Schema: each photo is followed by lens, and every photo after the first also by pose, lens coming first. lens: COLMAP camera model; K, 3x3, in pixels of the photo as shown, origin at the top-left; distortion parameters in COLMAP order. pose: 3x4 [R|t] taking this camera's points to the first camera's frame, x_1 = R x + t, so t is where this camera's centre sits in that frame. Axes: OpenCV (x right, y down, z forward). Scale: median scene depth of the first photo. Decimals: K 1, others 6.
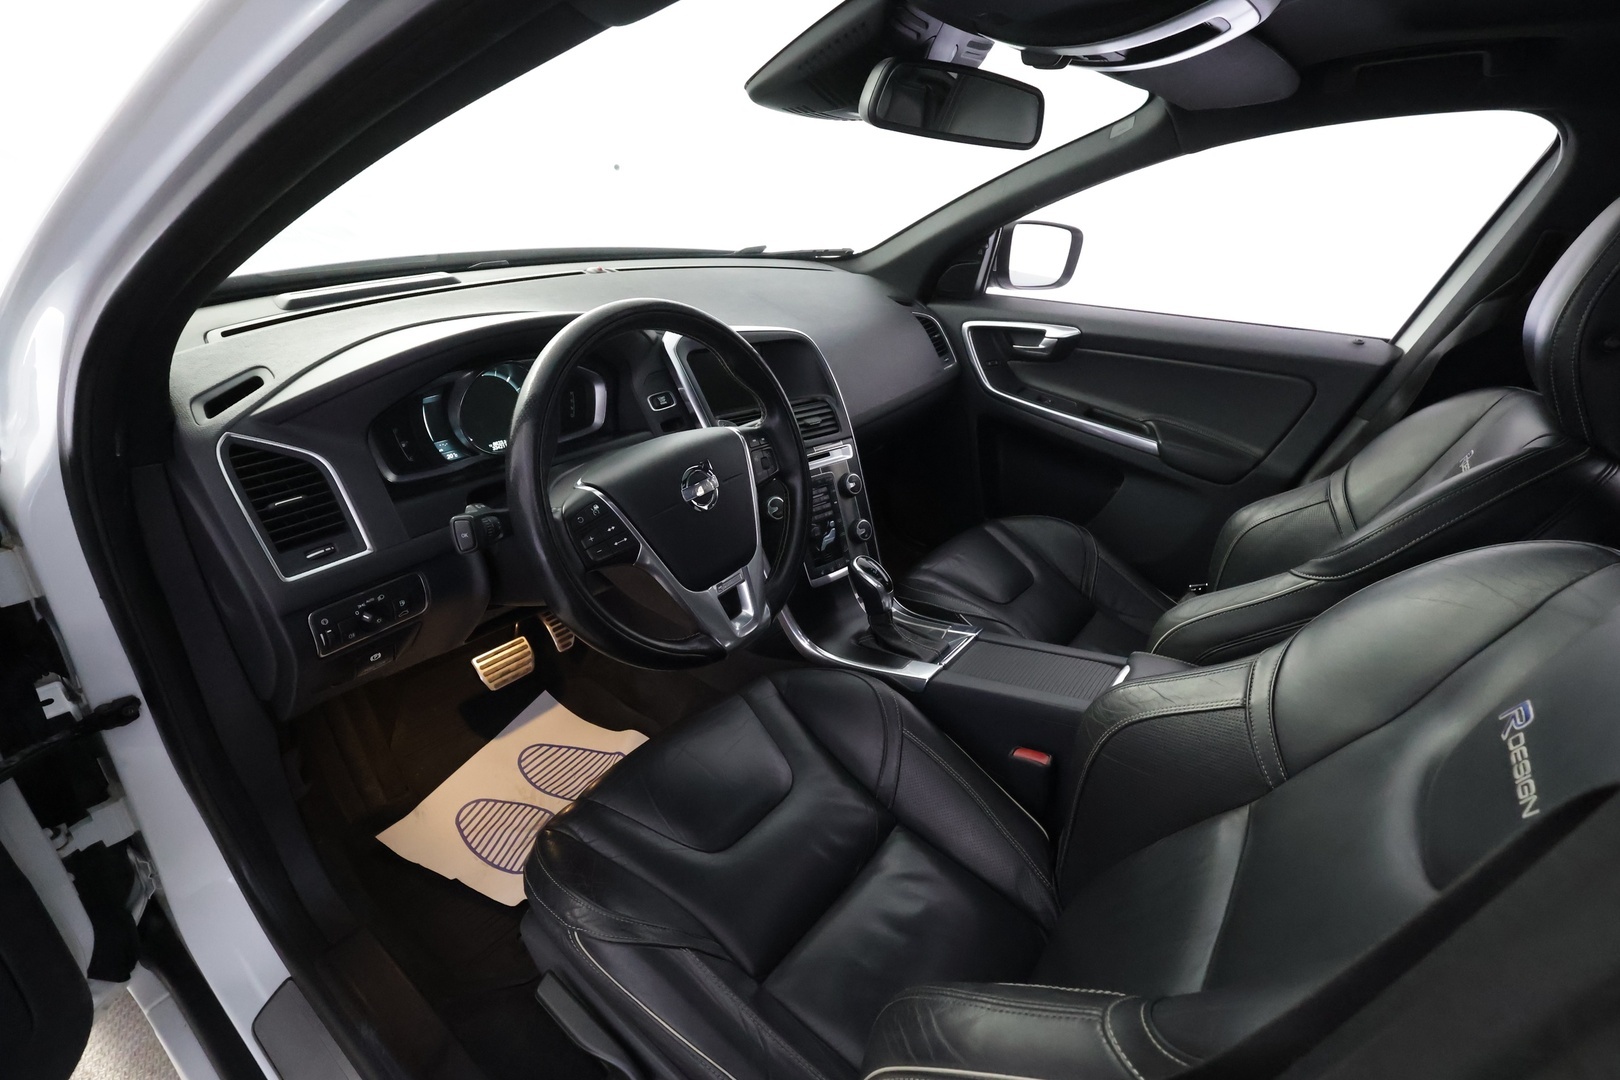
lens RADIAL K [[748.3, 0, 810.0], [0, 748.3, 540.0], [0, 0, 1]] dist [-0.001627, 0.000405]
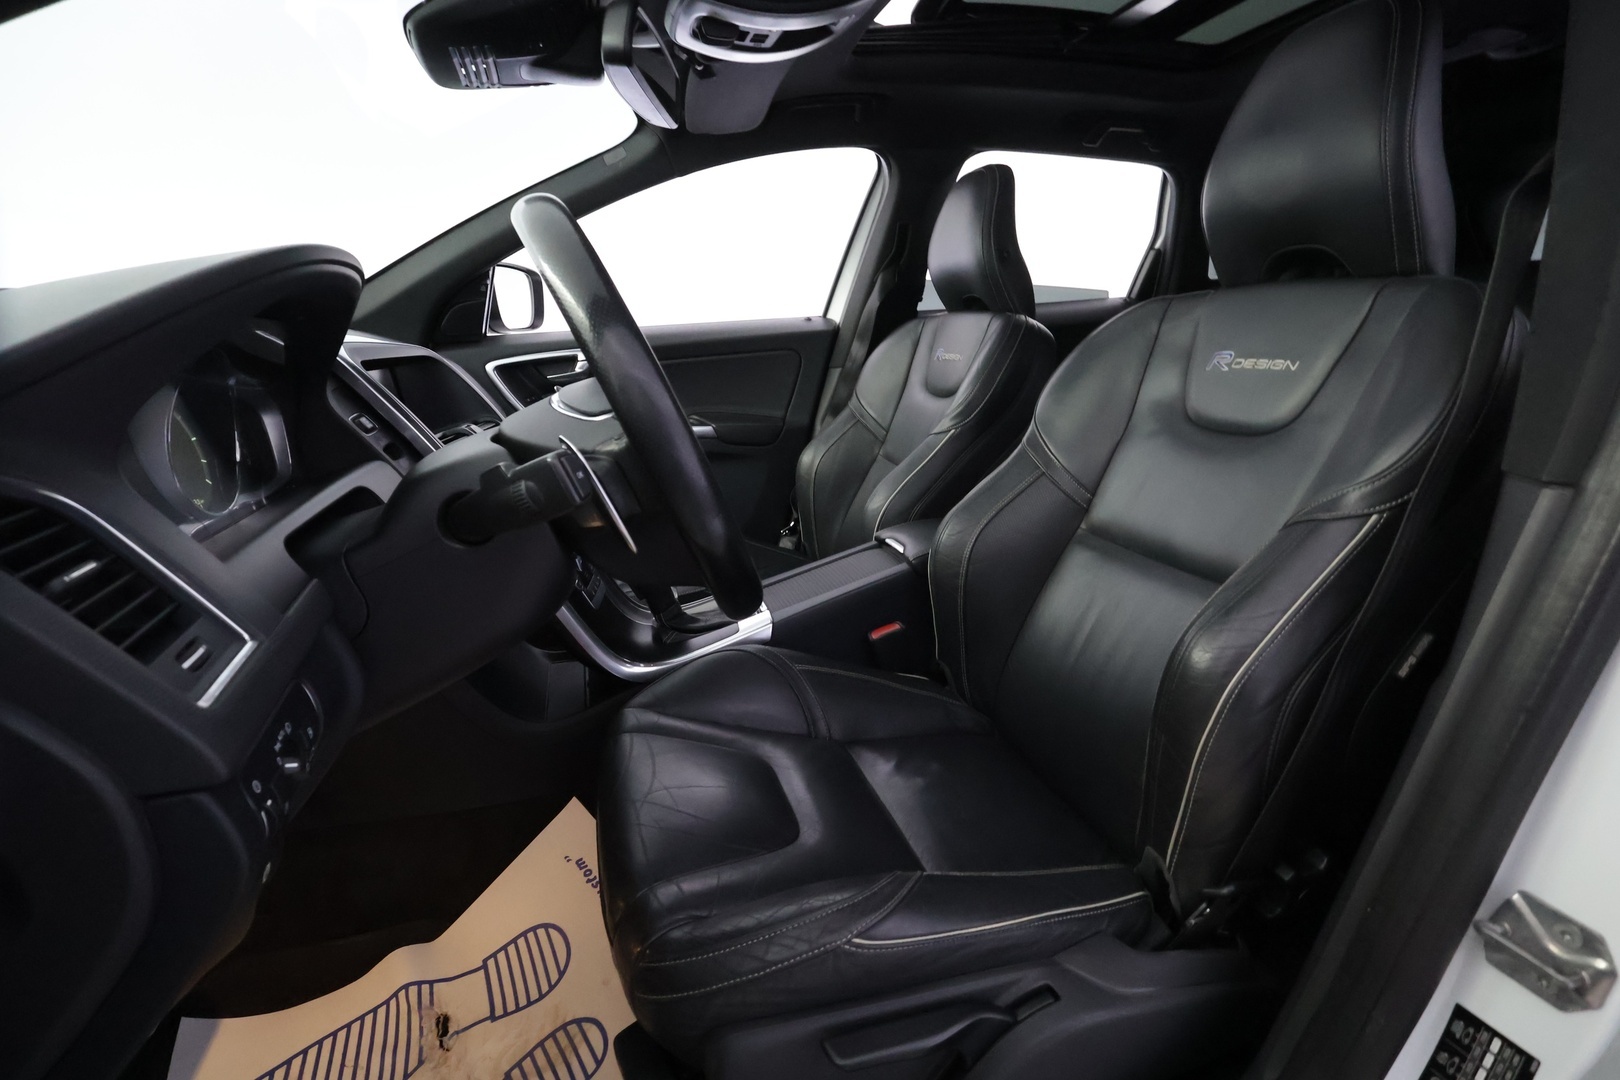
lens RADIAL K [[731.9, 0, 810.0], [0, 731.9, 540.0], [0, 0, 1]] dist [-0.000373, 0.000122]
pose [[0.604452, -0.304043, 0.736339, -0.419654], [0.402717, 0.914124, 0.046867, 0.048672], [-0.687355, 0.268207, 0.674988, 0.219398]]
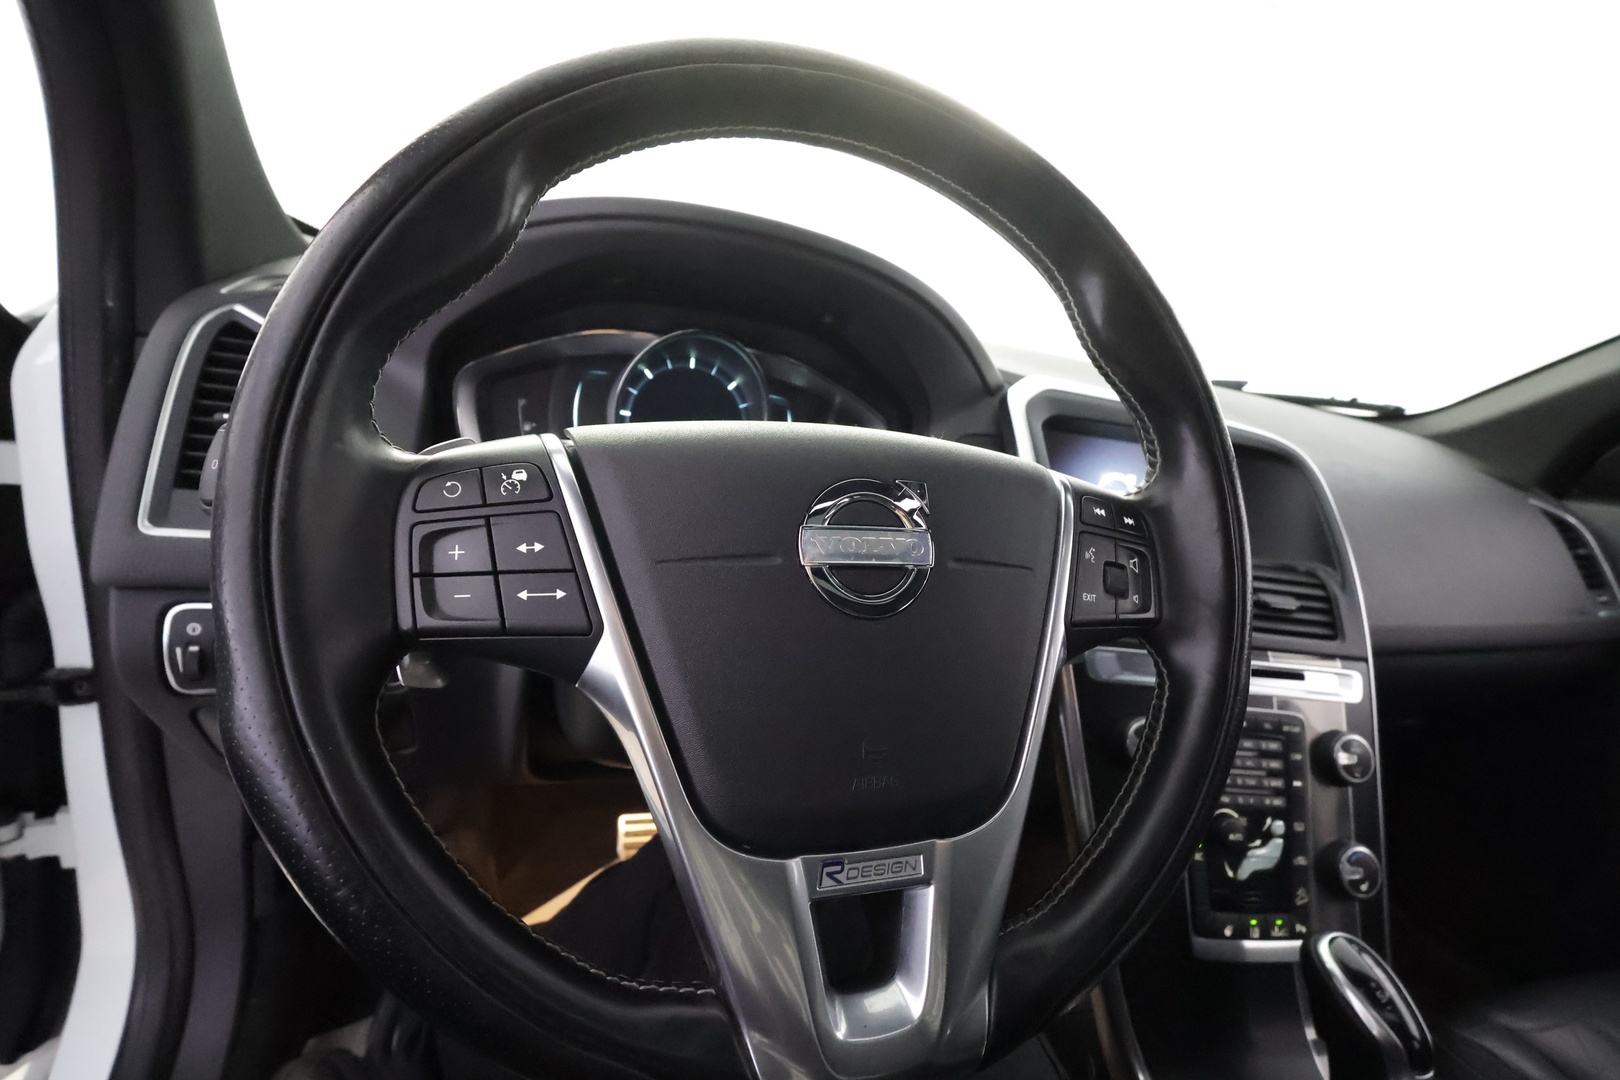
lens RADIAL K [[748.3, 0, 810.0], [0, 748.3, 540.0], [0, 0, 1]] dist [-0.001627, 0.000405]
pose [[0.822239, 0.190475, -0.536323, 0.006633], [-0.337940, 0.921628, -0.190782, -0.000362], [0.457952, 0.338114, 0.822168, 0.442888]]
